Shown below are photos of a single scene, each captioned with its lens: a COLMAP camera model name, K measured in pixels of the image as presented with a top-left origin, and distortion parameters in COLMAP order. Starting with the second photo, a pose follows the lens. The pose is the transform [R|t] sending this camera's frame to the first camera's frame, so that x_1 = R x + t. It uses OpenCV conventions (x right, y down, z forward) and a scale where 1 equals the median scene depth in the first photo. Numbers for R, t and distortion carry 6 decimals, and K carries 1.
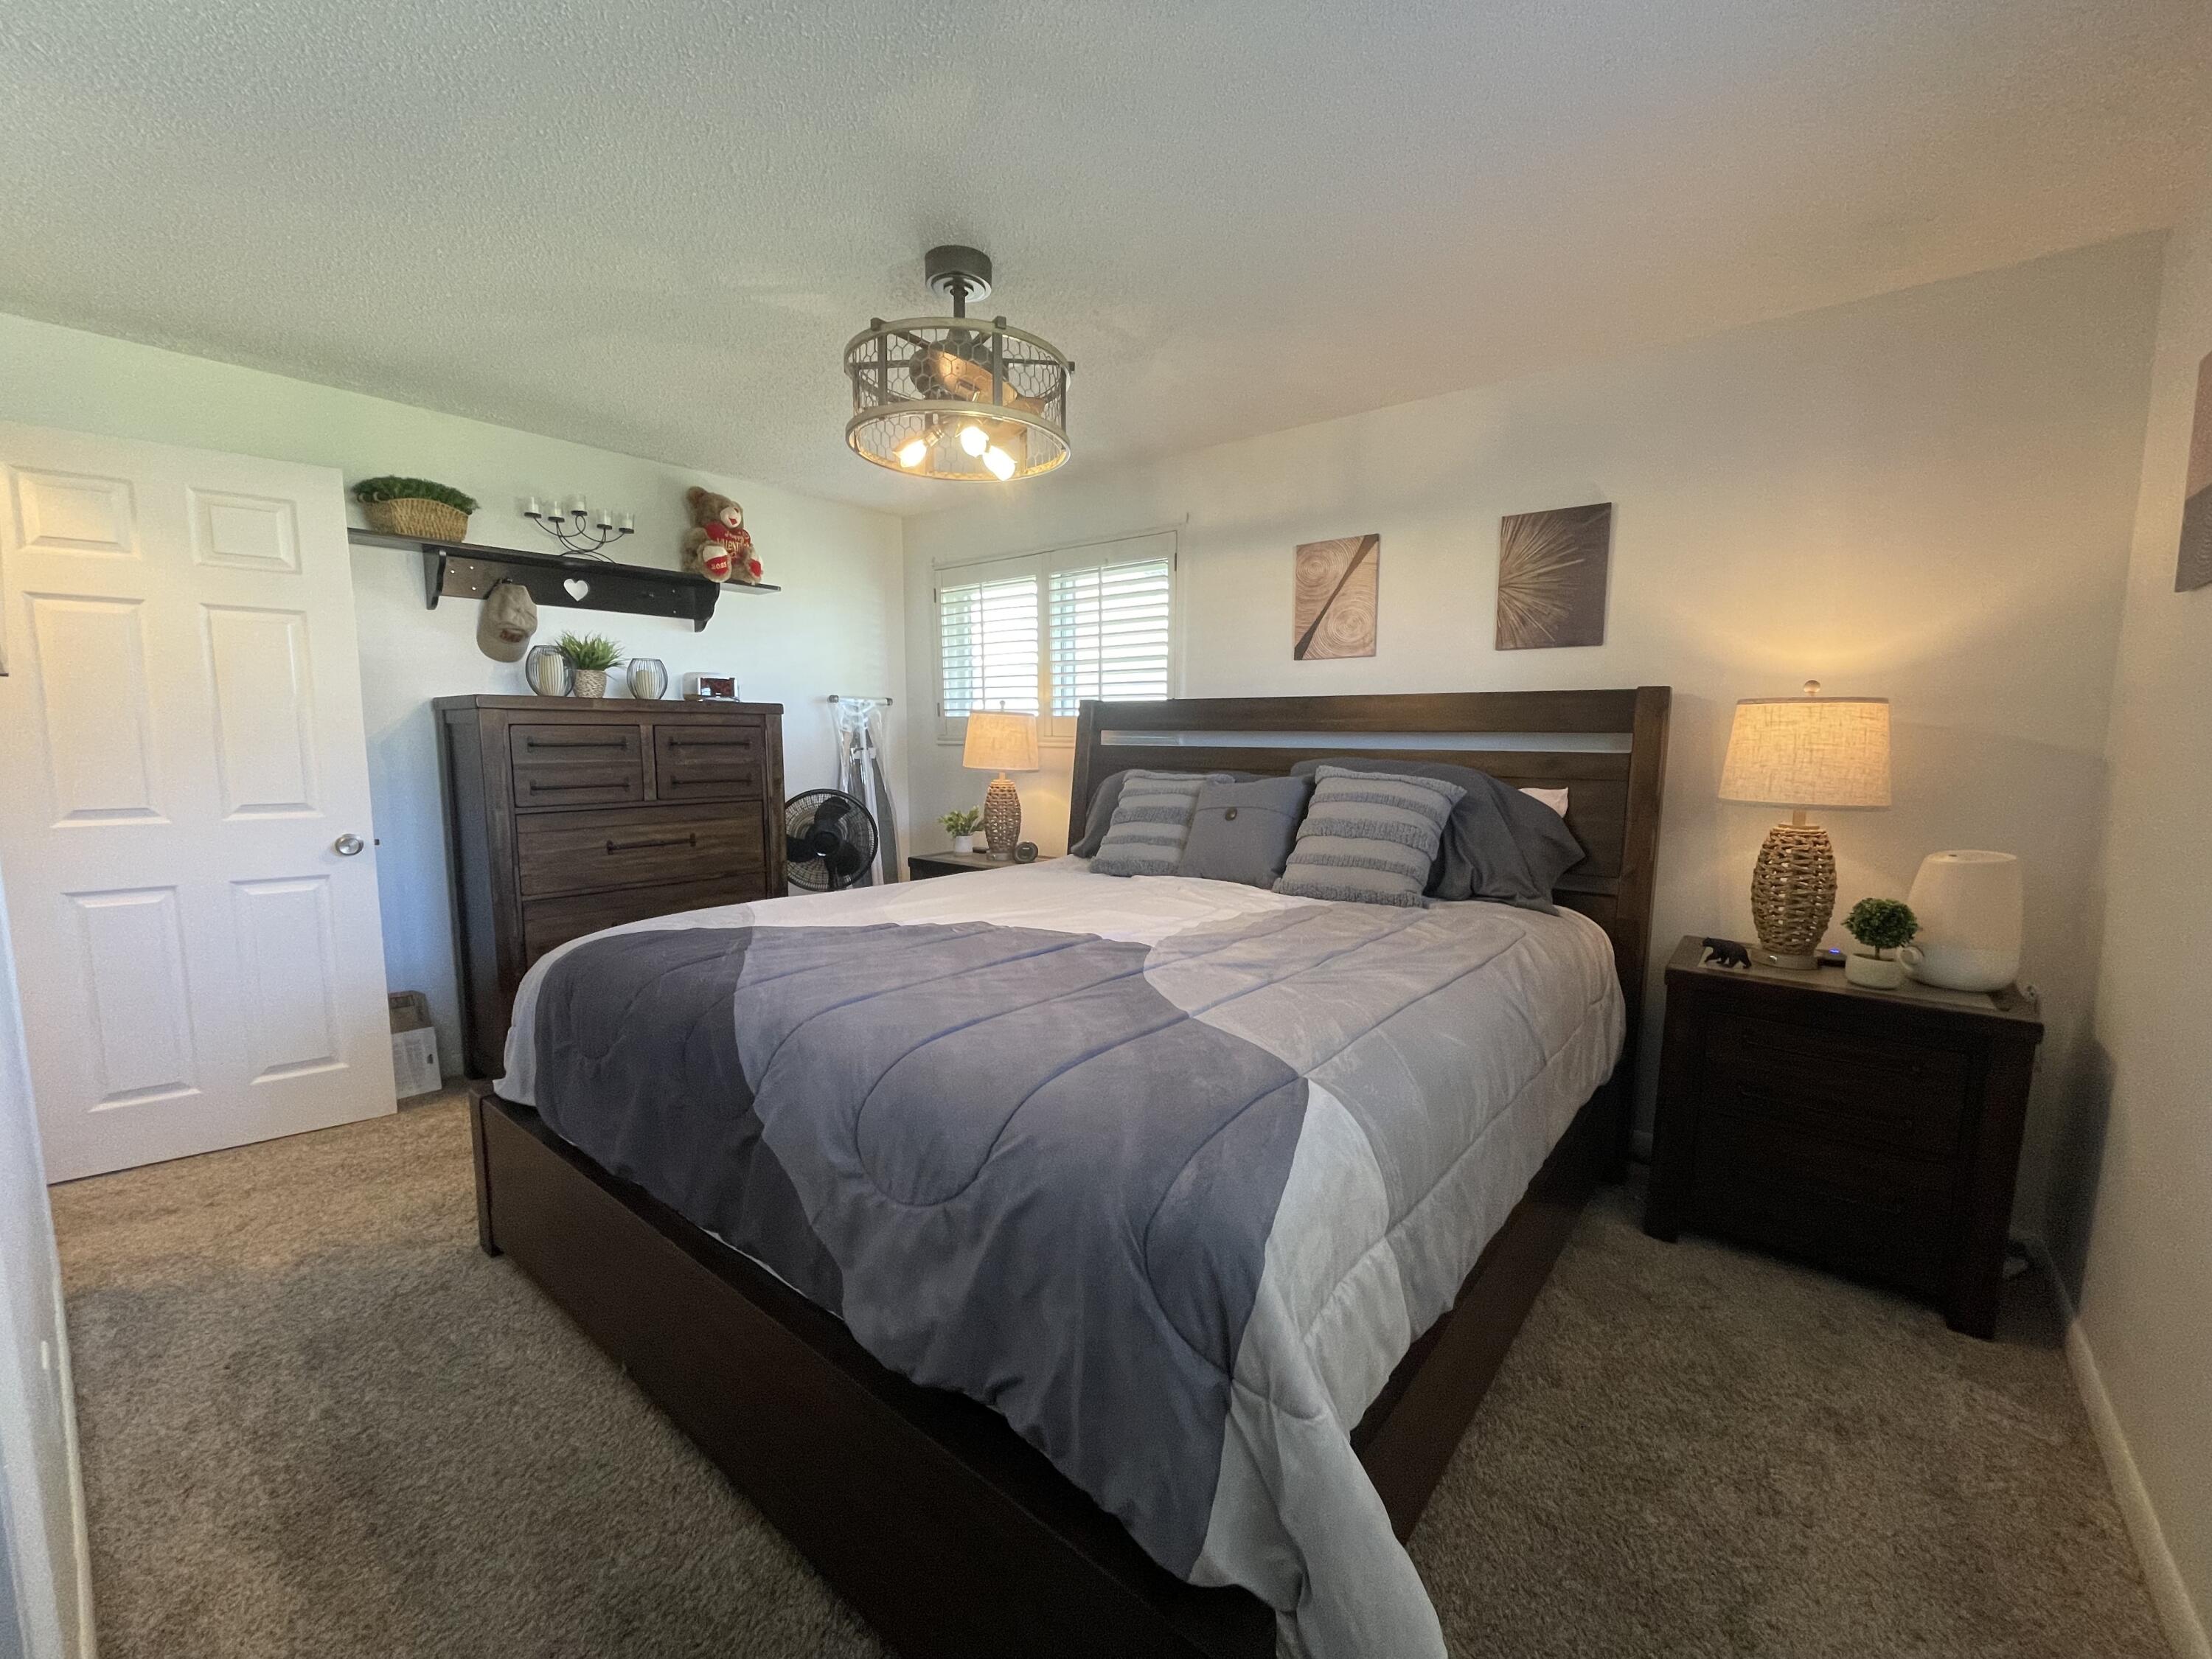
lens RADIAL K [[892.6, 0, 1104.9], [0, 892.6, 825.1], [0, 0, 1]] dist [0.000784, -0.000297]
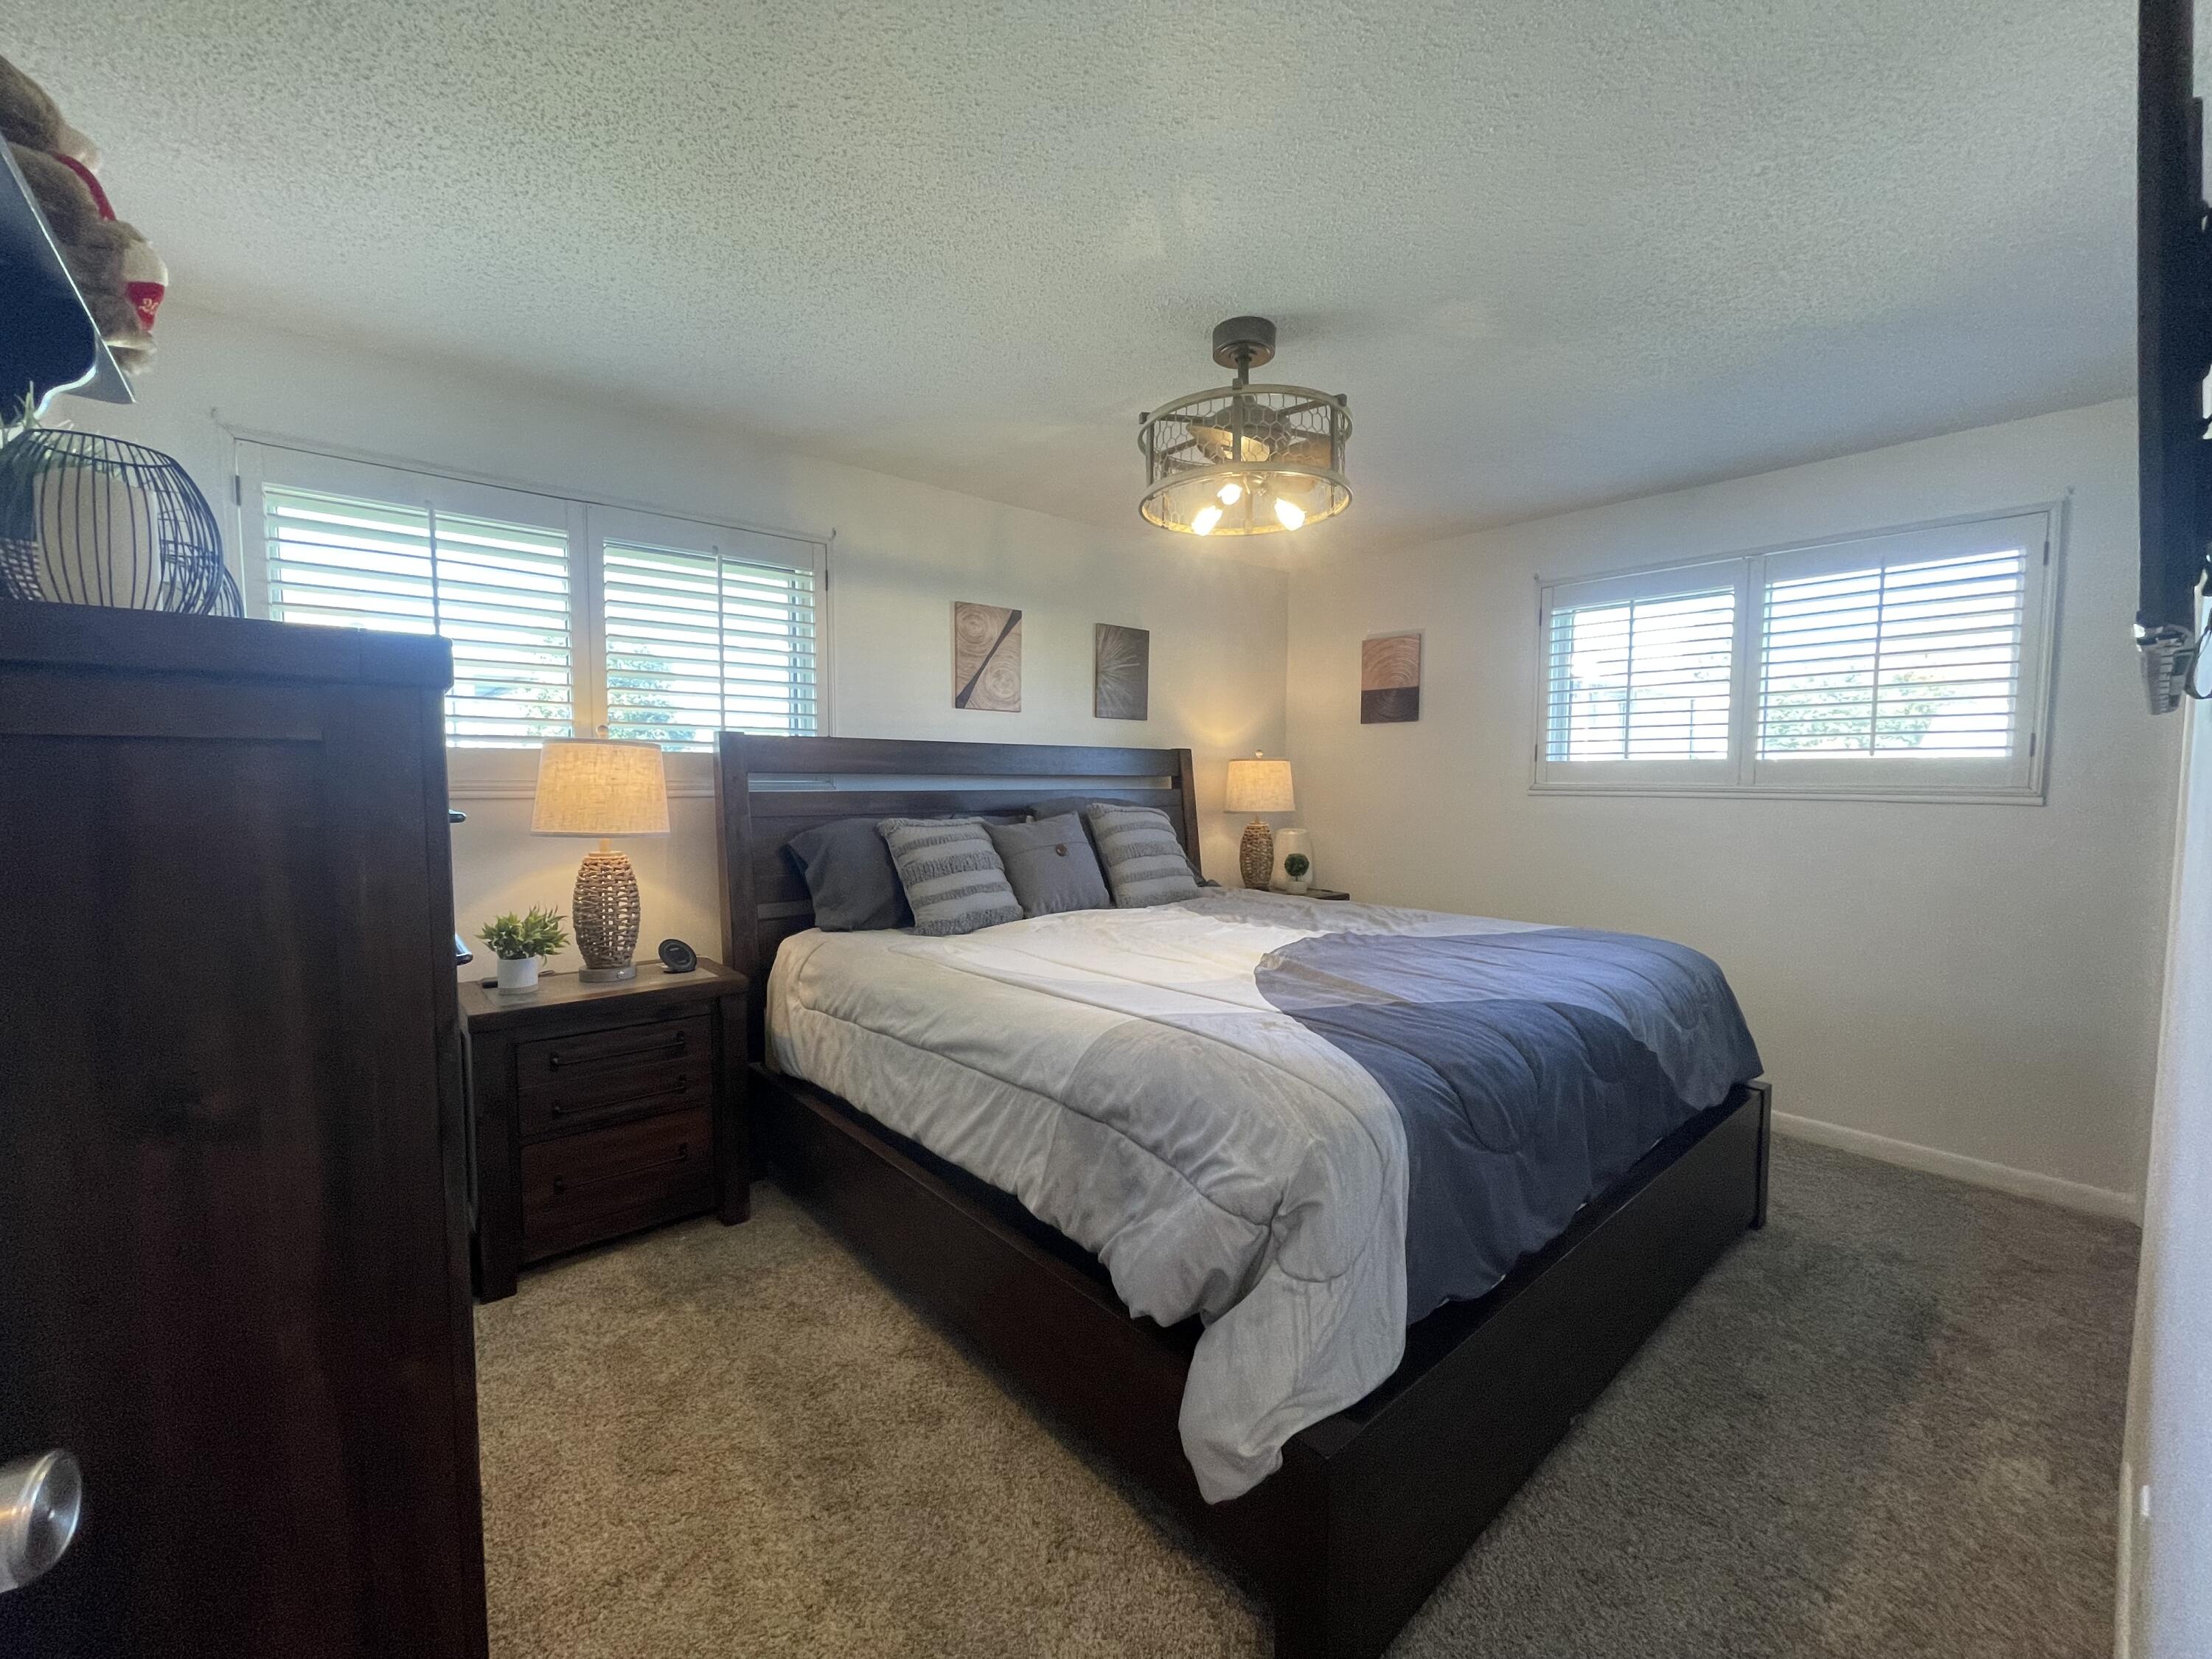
lens RADIAL K [[892.6, 0, 1103.9], [0, 892.6, 837.3], [0, 0, 1]] dist [0.000784, -0.000297]
pose [[0.167016, -0.066941, 0.983679, -0.824145], [0.099093, 0.993780, 0.050803, -0.069953], [-0.980962, 0.088991, 0.172611, 0.668151]]
